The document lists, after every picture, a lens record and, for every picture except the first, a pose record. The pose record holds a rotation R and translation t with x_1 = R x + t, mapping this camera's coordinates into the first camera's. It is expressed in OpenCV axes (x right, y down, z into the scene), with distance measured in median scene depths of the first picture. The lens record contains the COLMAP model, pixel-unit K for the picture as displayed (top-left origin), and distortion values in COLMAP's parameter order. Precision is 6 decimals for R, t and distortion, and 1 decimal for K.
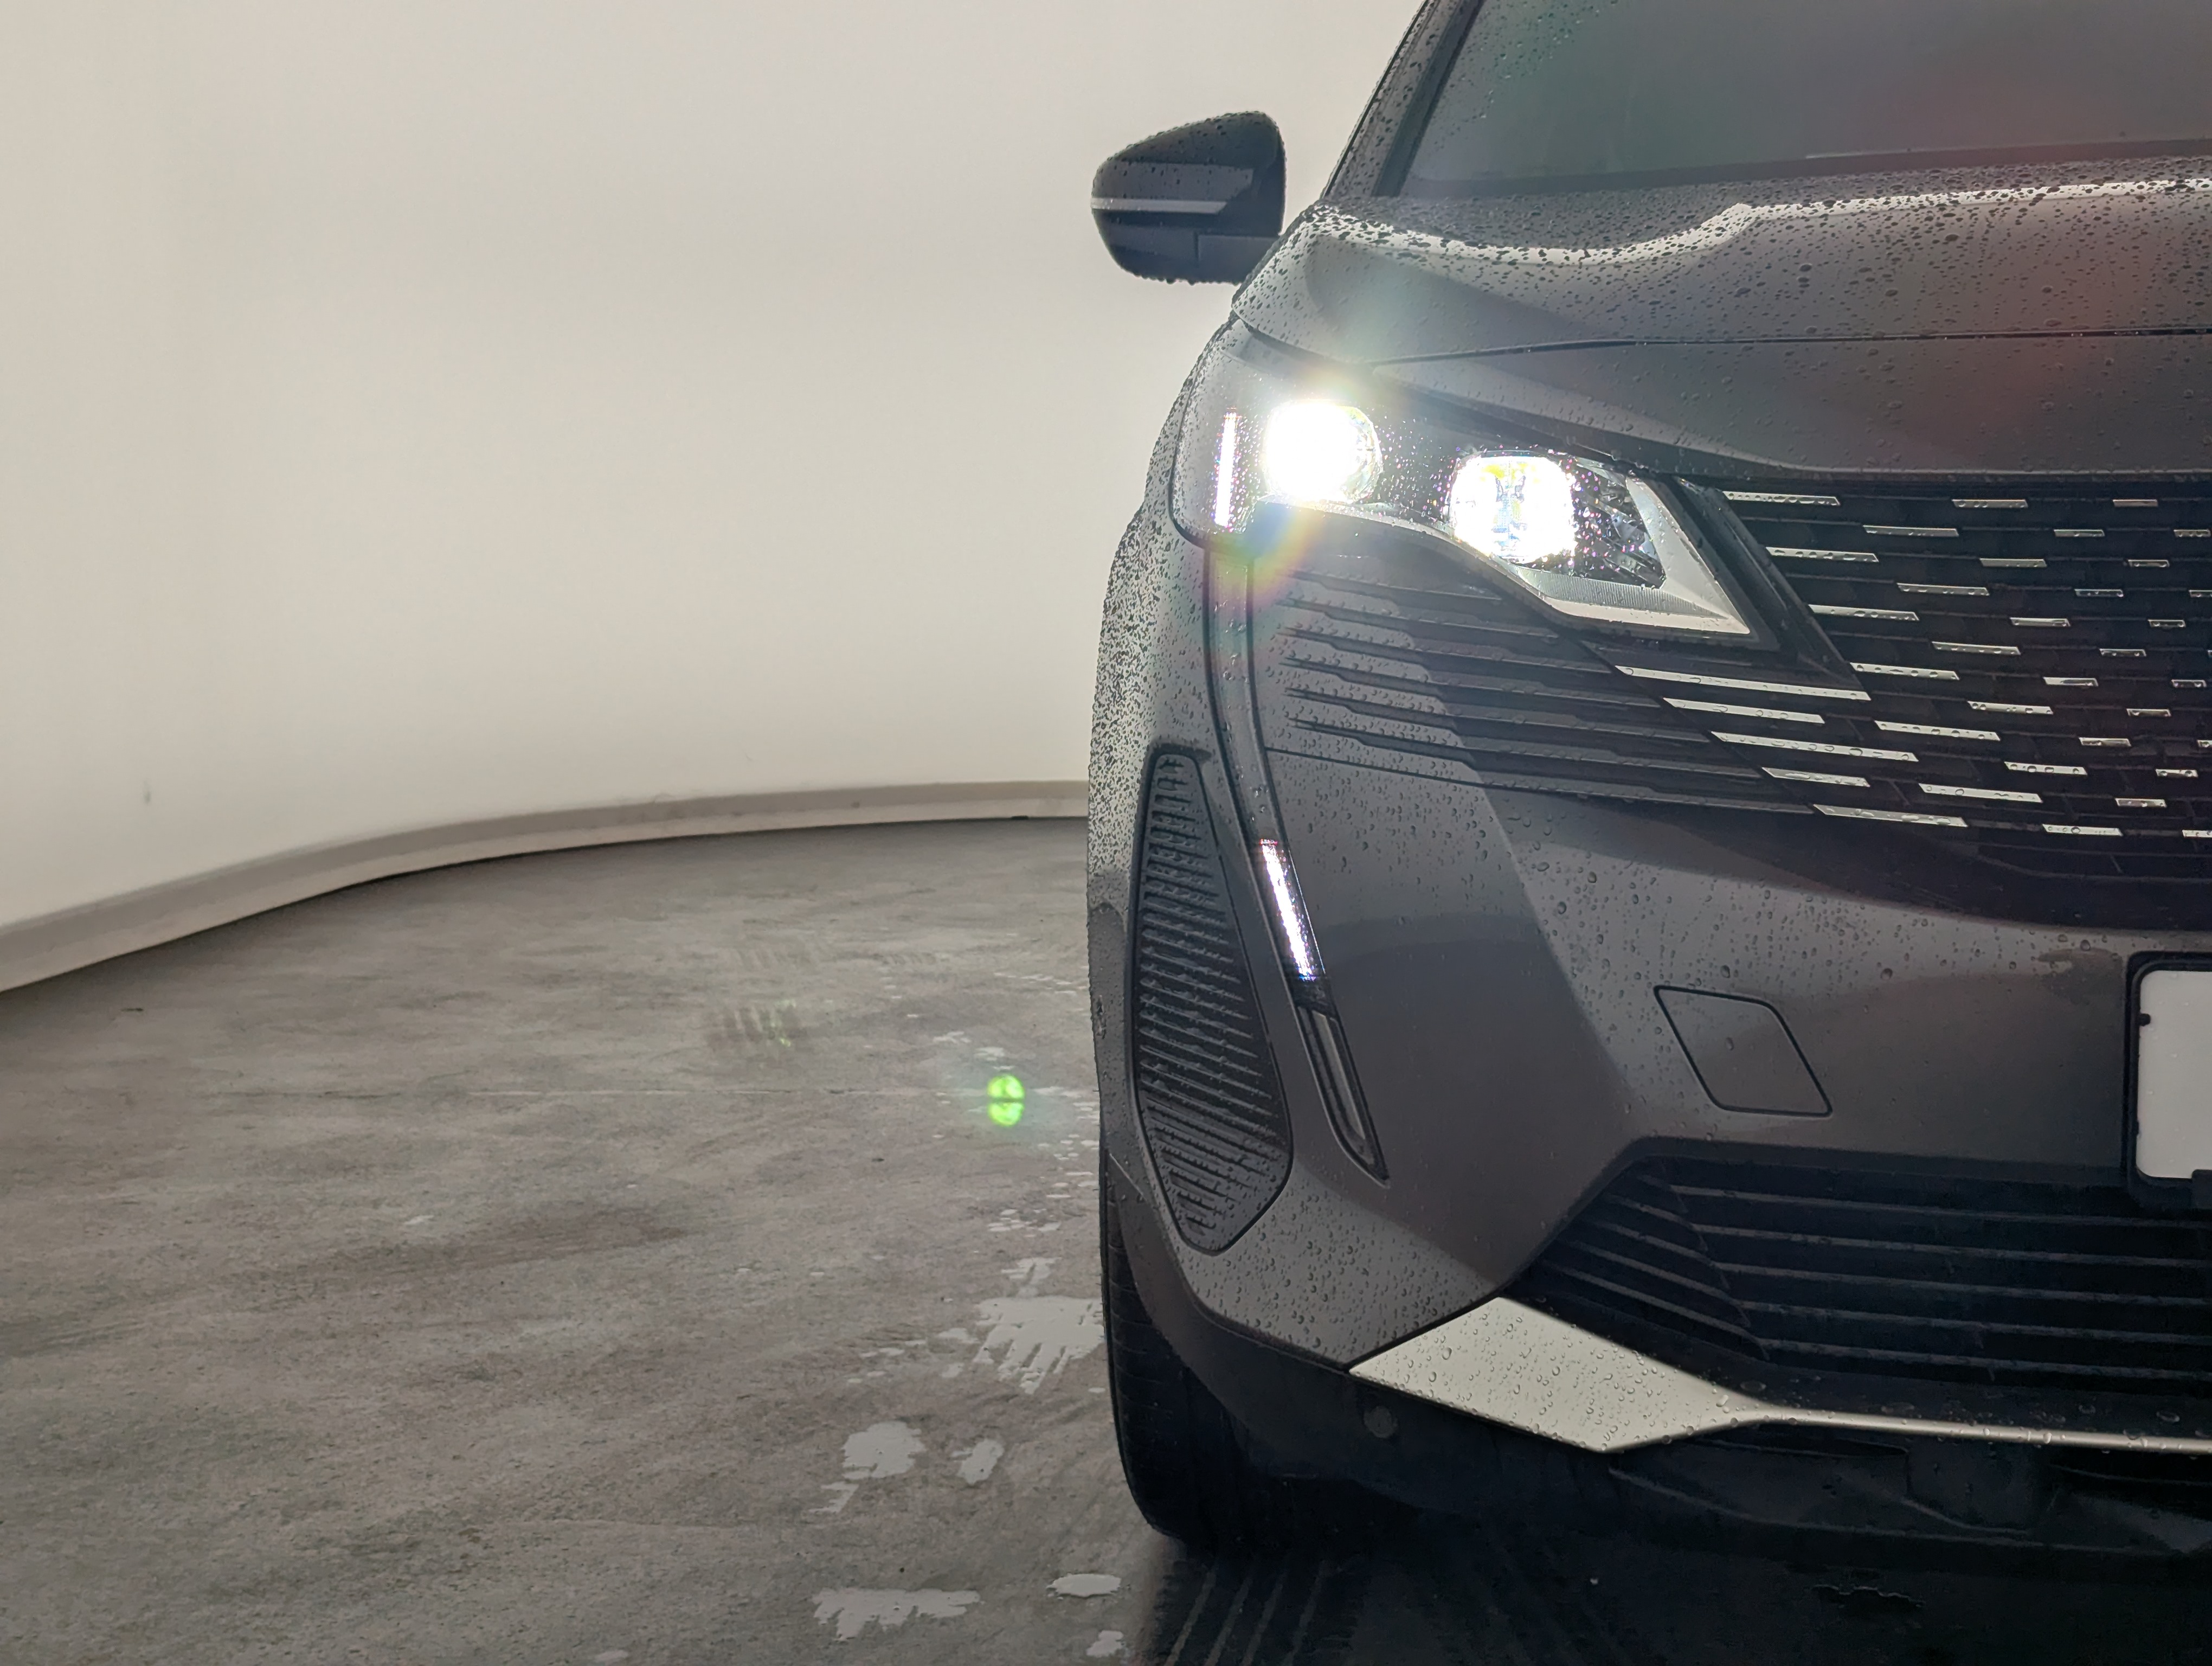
lens RADIAL K [[2873.3, 0, 1283.7], [0, 2873.3, 745.4], [0, 0, 1]] dist [0.128406, -0.380730]
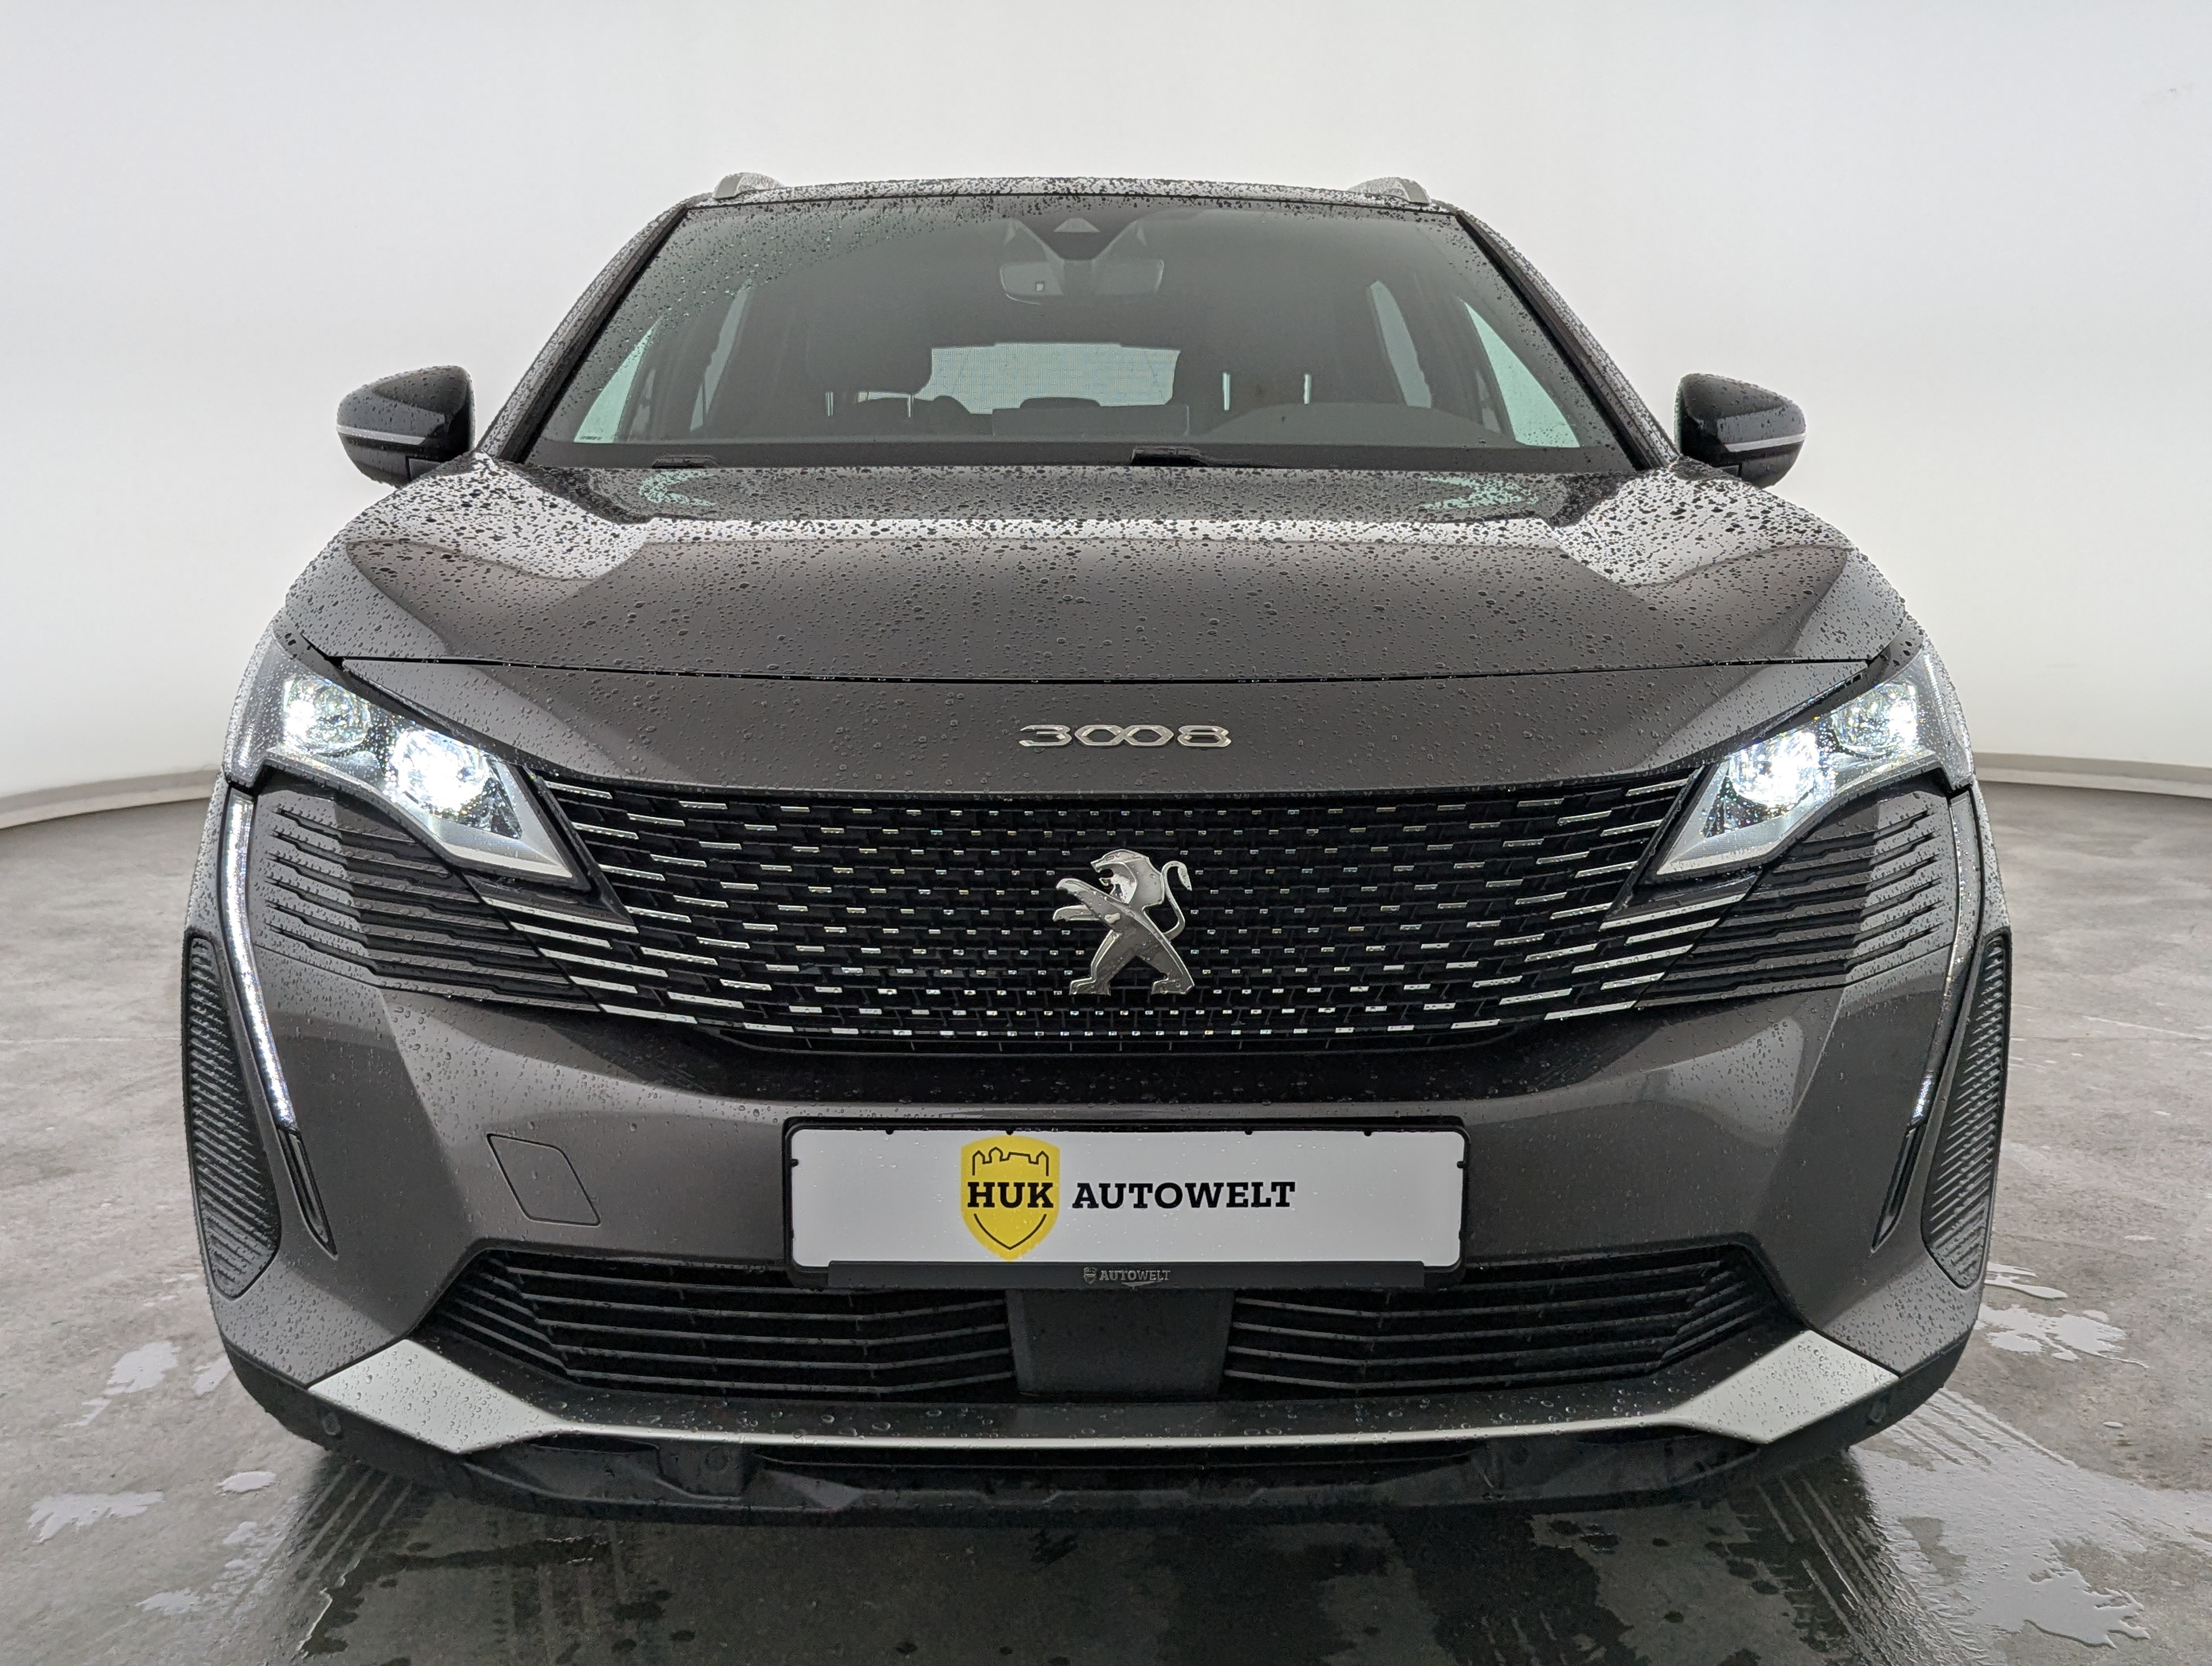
lens RADIAL K [[2058.7, 0, 1127.2], [0, 2058.7, 796.8], [0, 0, 1]] dist [0.071841, -0.085760]
pose [[0.988093, -0.006719, 0.153709, 0.256912], [-0.002796, 0.998097, 0.061602, -0.132421], [-0.153830, -0.061298, 0.986194, -0.044387]]
